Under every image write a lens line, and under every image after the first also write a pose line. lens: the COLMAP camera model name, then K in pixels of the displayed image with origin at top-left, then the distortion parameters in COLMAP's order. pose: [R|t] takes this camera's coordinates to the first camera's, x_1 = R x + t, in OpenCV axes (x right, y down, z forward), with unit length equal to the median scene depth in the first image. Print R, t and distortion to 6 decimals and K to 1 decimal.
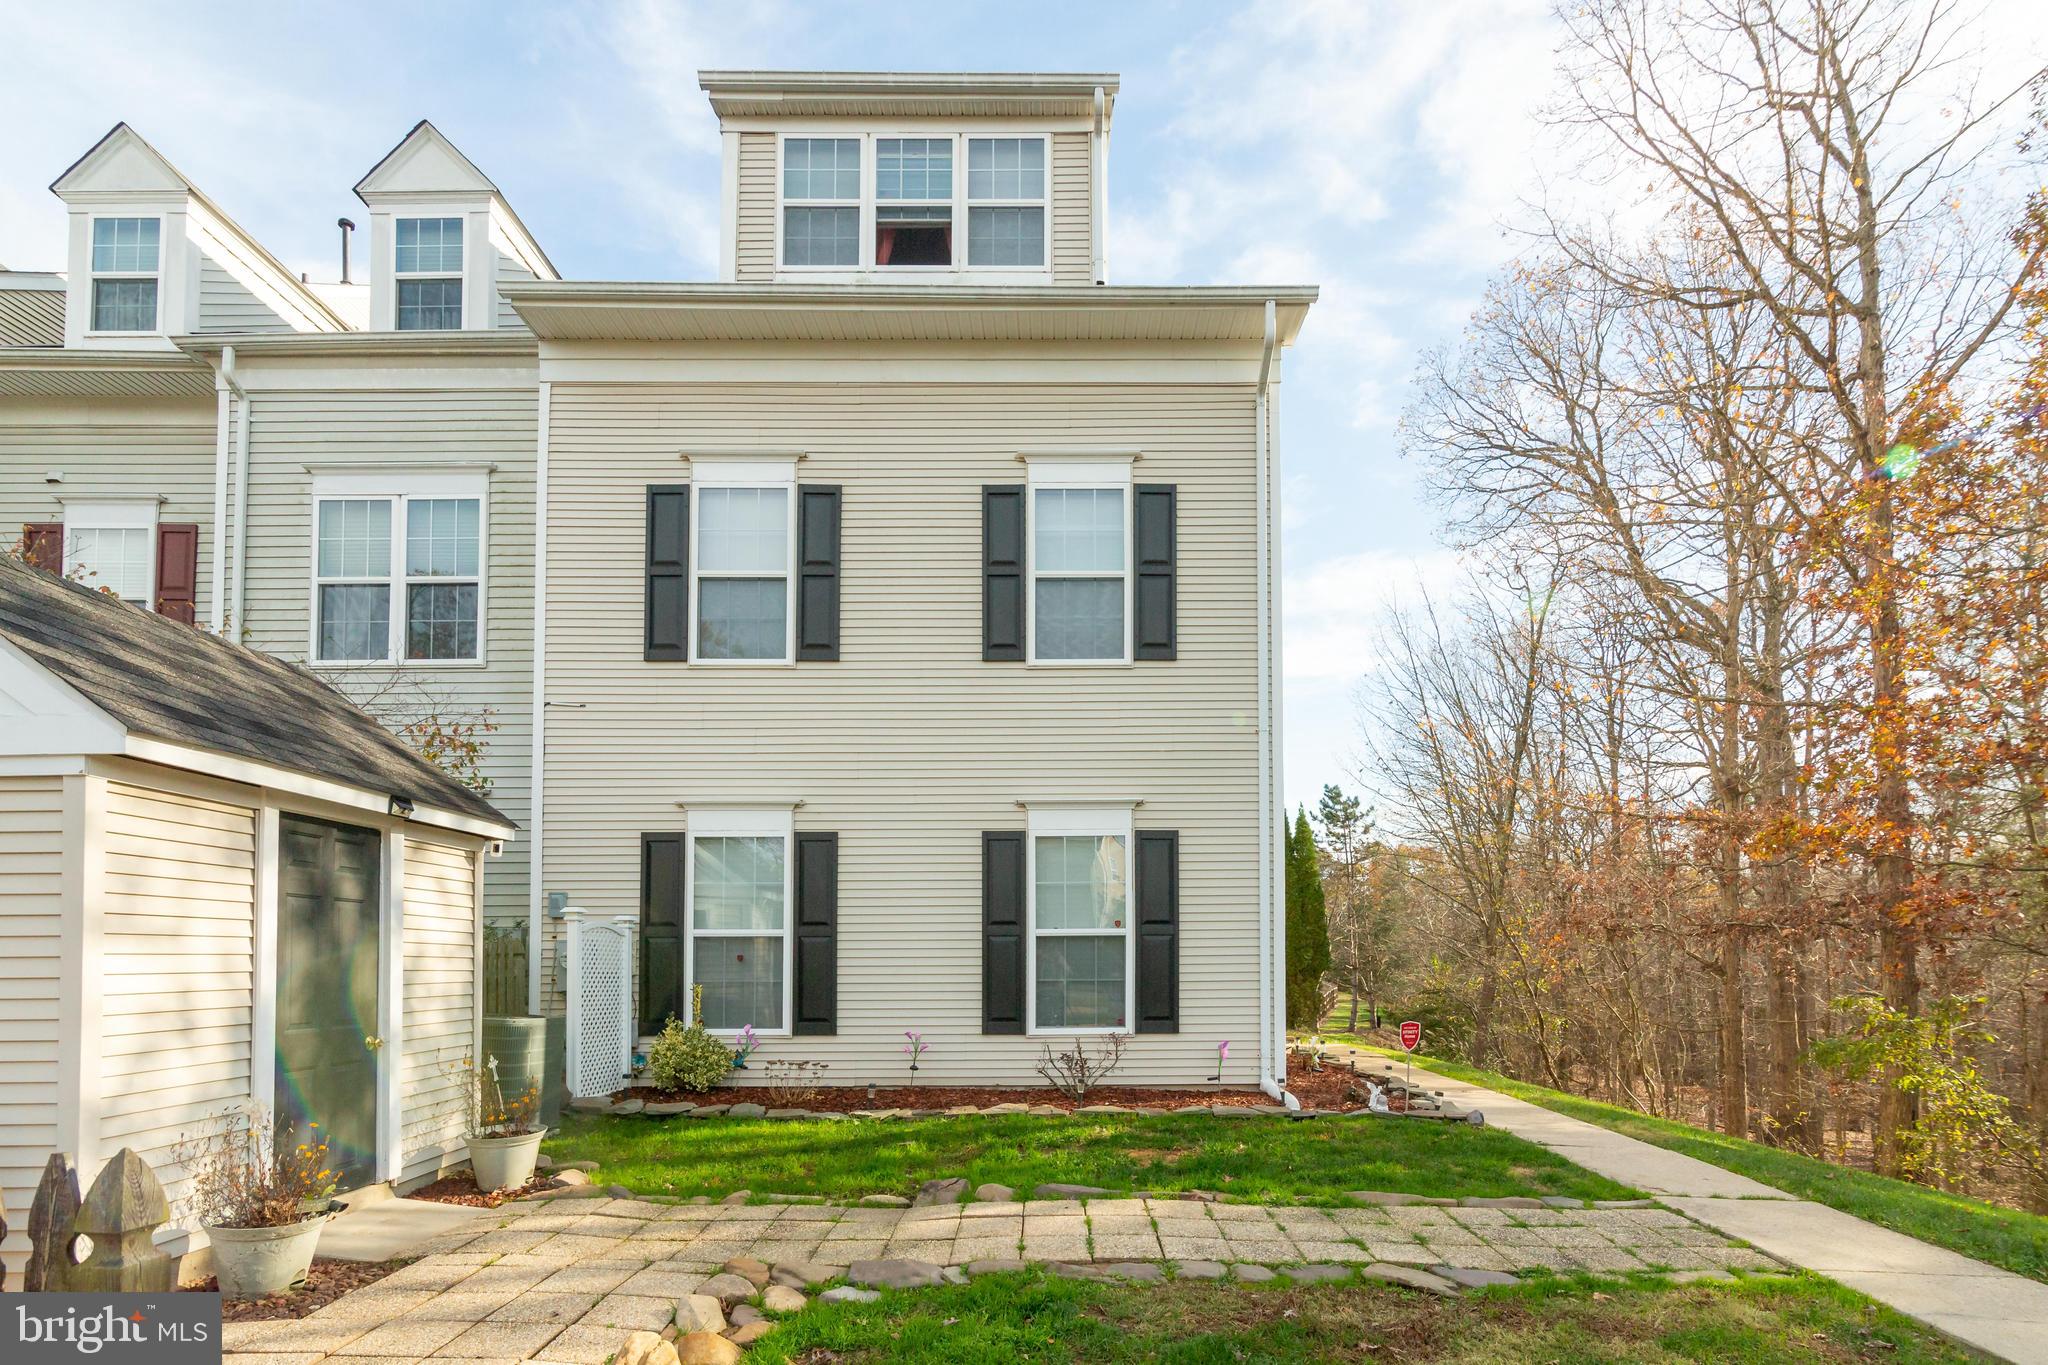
lens RADIAL K [[1014.7, 0, 1024.2], [0, 1014.7, 784.4], [0, 0, 1]] dist [0.001622, -0.000136]
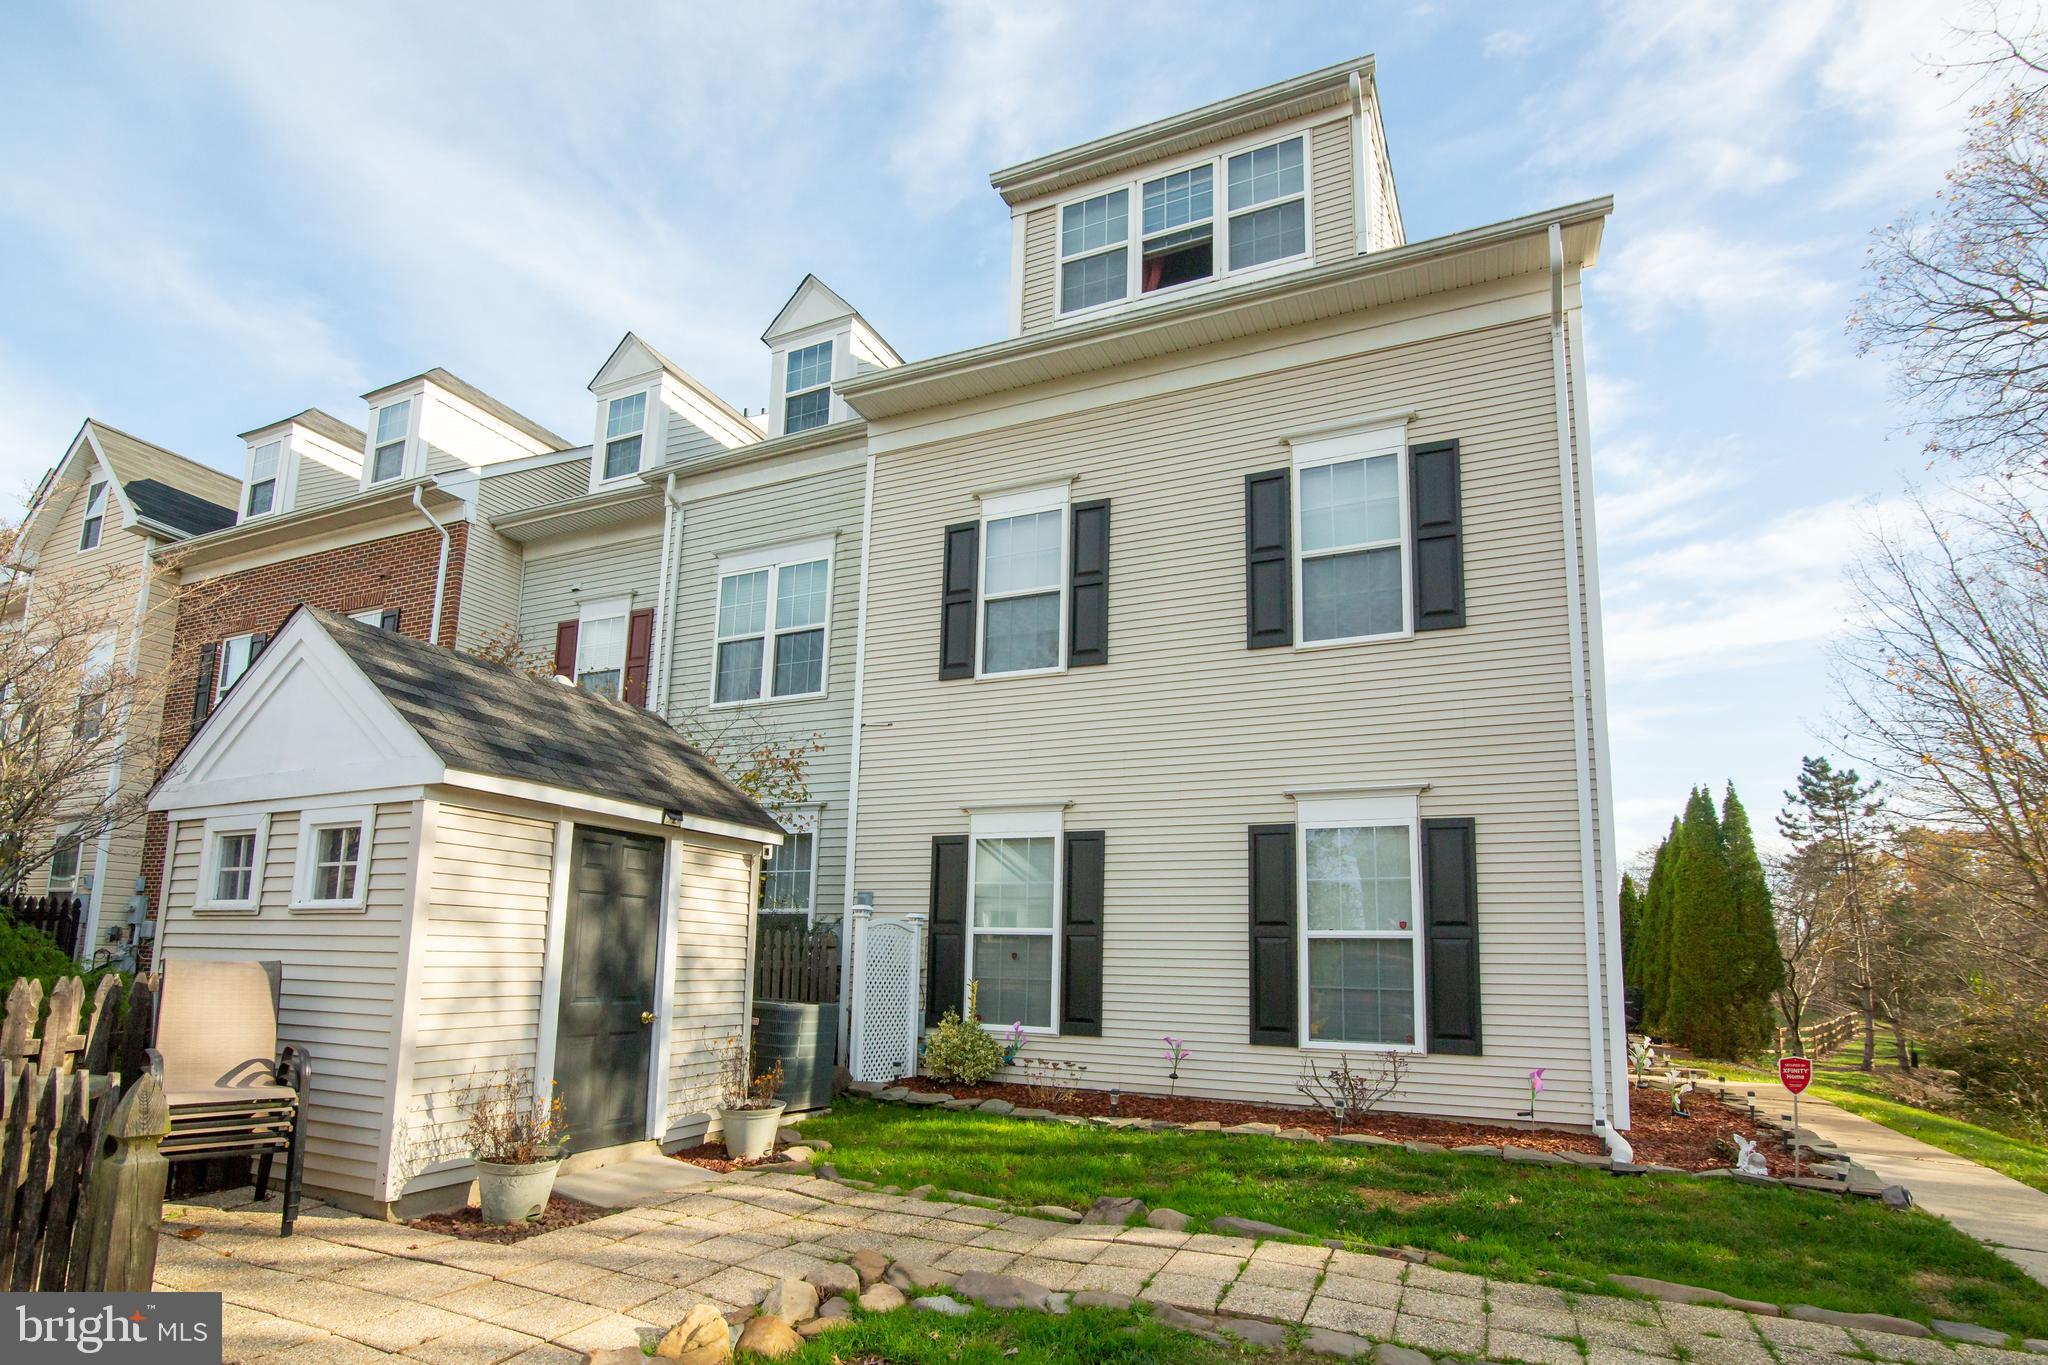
lens RADIAL K [[994.9, 0, 1108.0], [0, 994.9, 679.4], [0, 0, 1]] dist [-0.017200, 0.001717]
pose [[0.911256, -0.090229, -0.401835, 0.232288], [0.045651, 0.991822, -0.119182, 0.015548], [0.409302, 0.090261, 0.907923, 0.085171]]
